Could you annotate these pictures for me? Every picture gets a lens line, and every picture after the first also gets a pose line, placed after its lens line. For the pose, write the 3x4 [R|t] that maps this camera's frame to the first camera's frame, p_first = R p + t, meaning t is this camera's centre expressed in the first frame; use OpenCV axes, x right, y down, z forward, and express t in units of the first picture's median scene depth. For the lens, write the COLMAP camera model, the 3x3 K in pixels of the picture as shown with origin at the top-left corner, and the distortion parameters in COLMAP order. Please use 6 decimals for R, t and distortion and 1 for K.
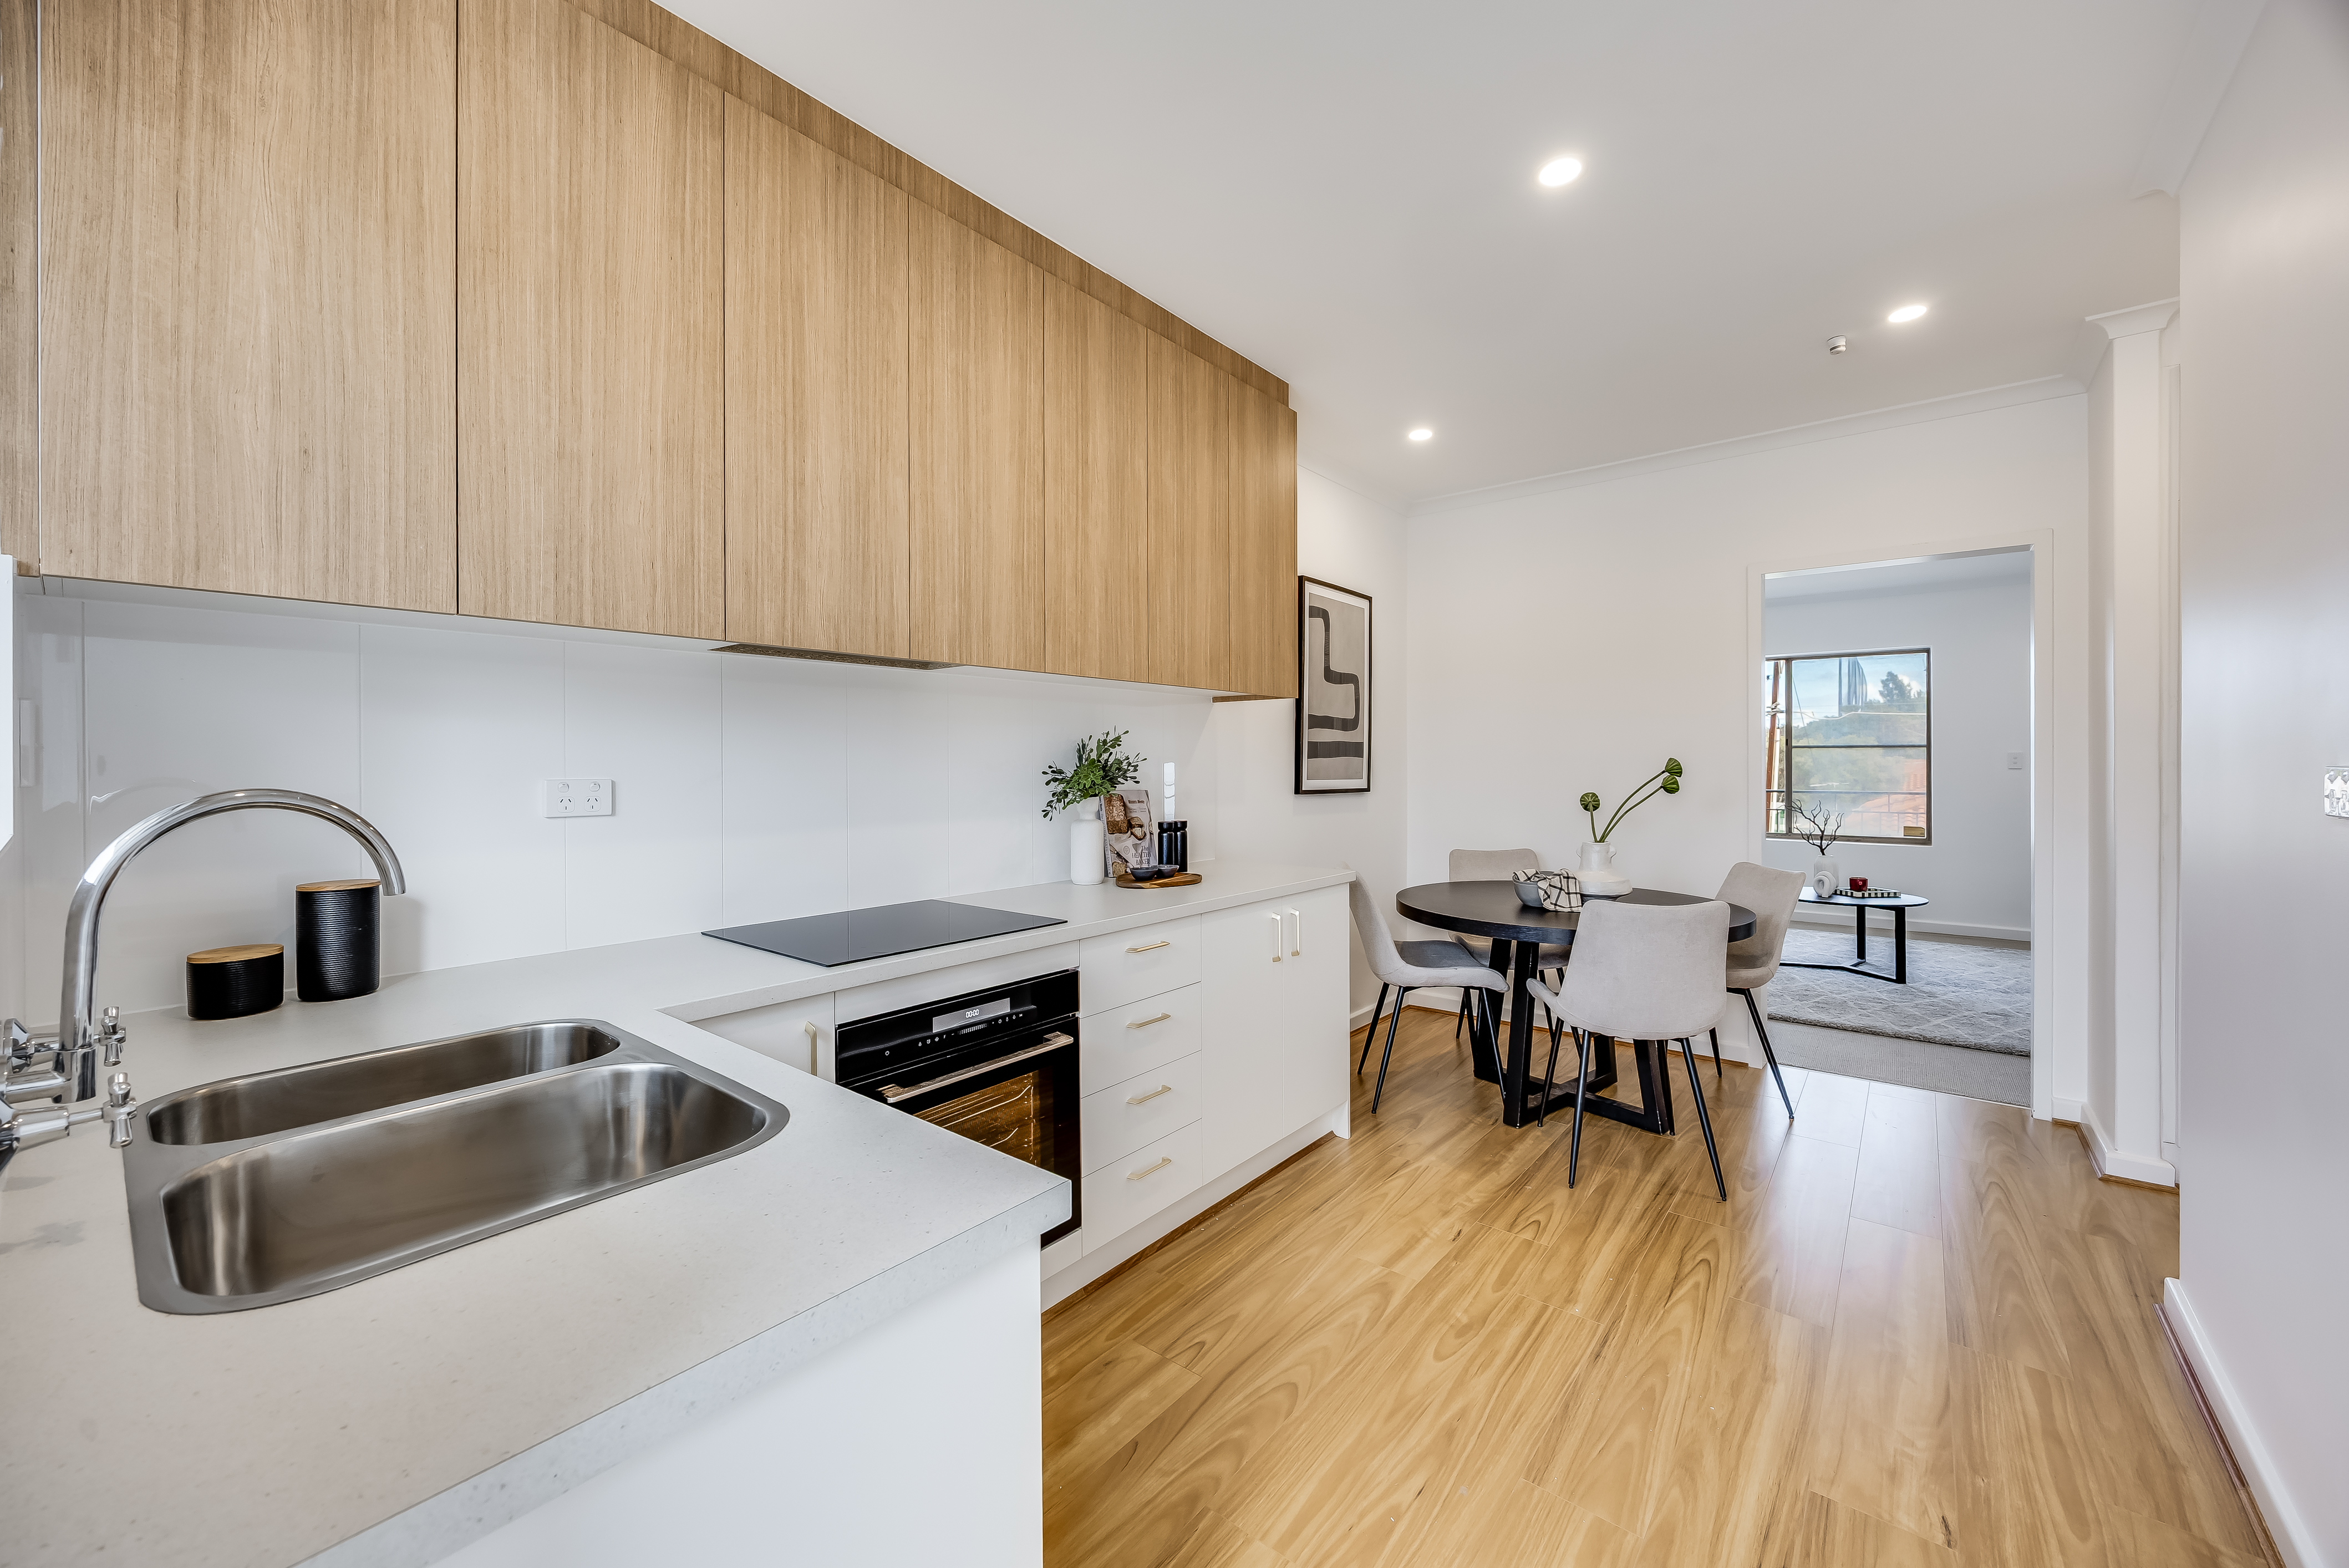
lens RADIAL K [[925.5, 0, 1170.2], [0, 925.5, 760.8], [0, 0, 1]] dist [-0.008432, 0.000088]
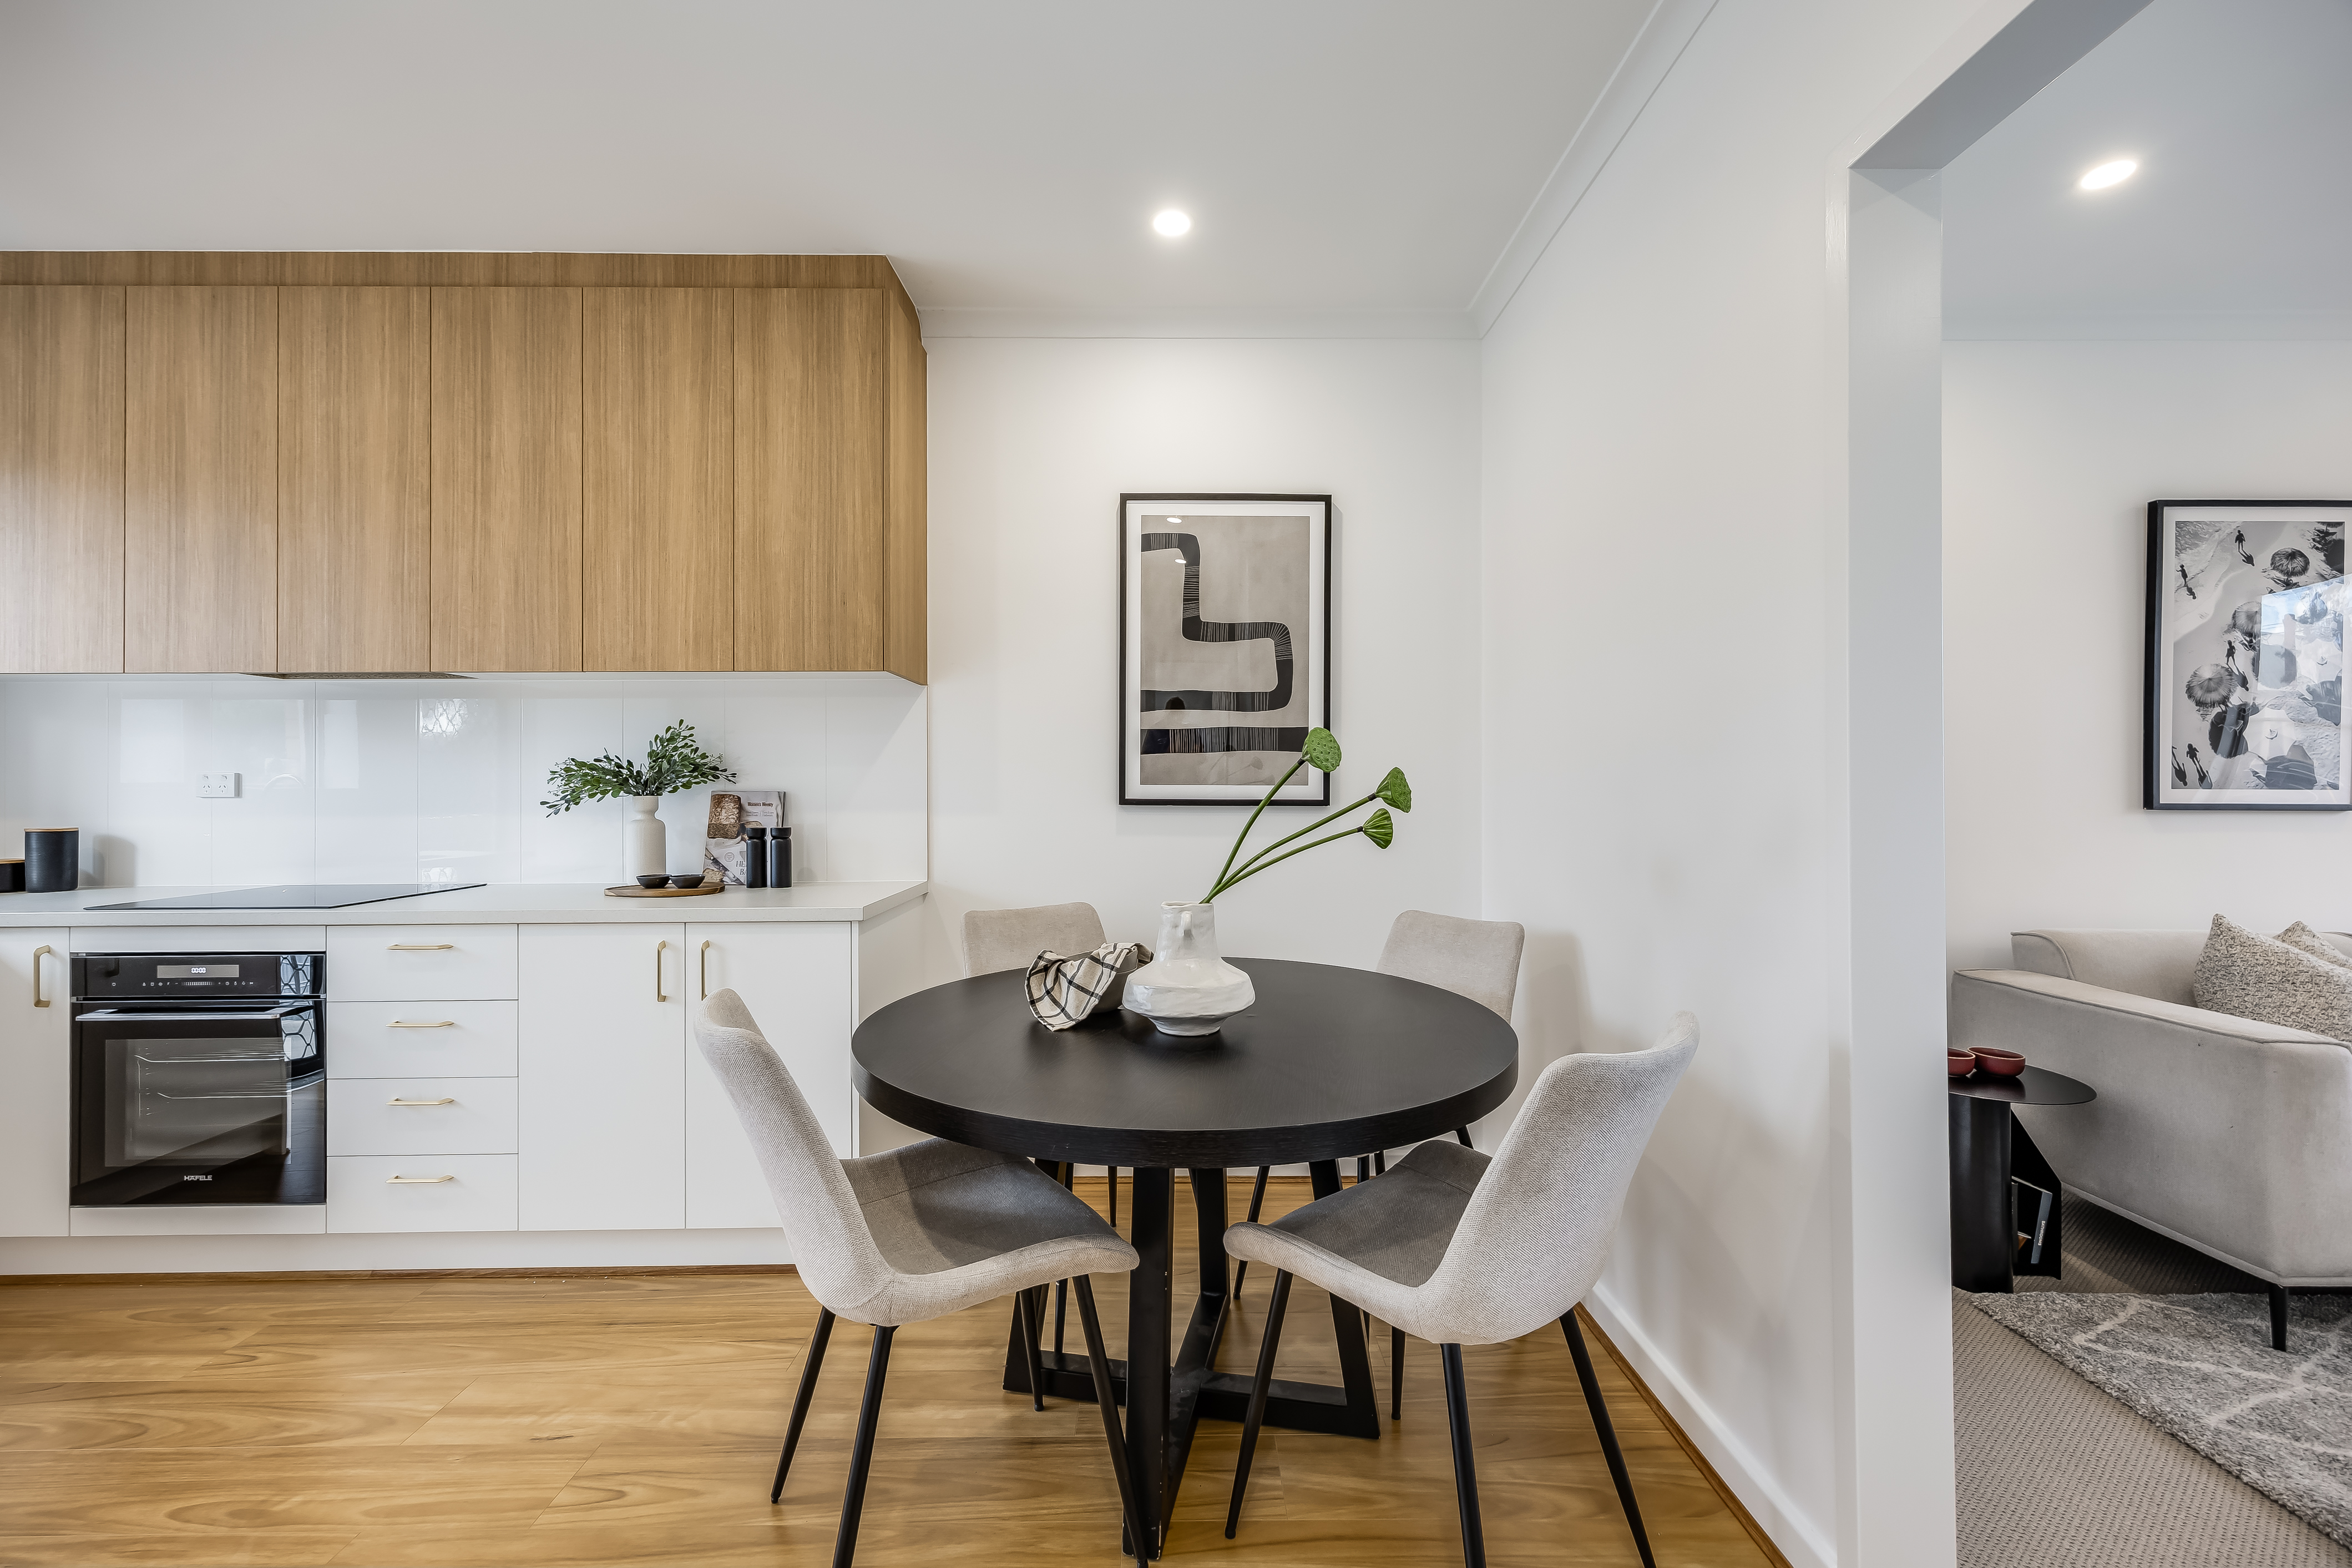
lens RADIAL K [[942.4, 0, 1147.9], [0, 942.4, 773.6], [0, 0, 1]] dist [-0.001303, -0.000529]
pose [[0.638938, -0.007241, -0.769224, 1.177234], [0.003926, 0.999973, -0.006152, 0.028580], [0.769248, 0.000911, 0.638949, 0.927994]]
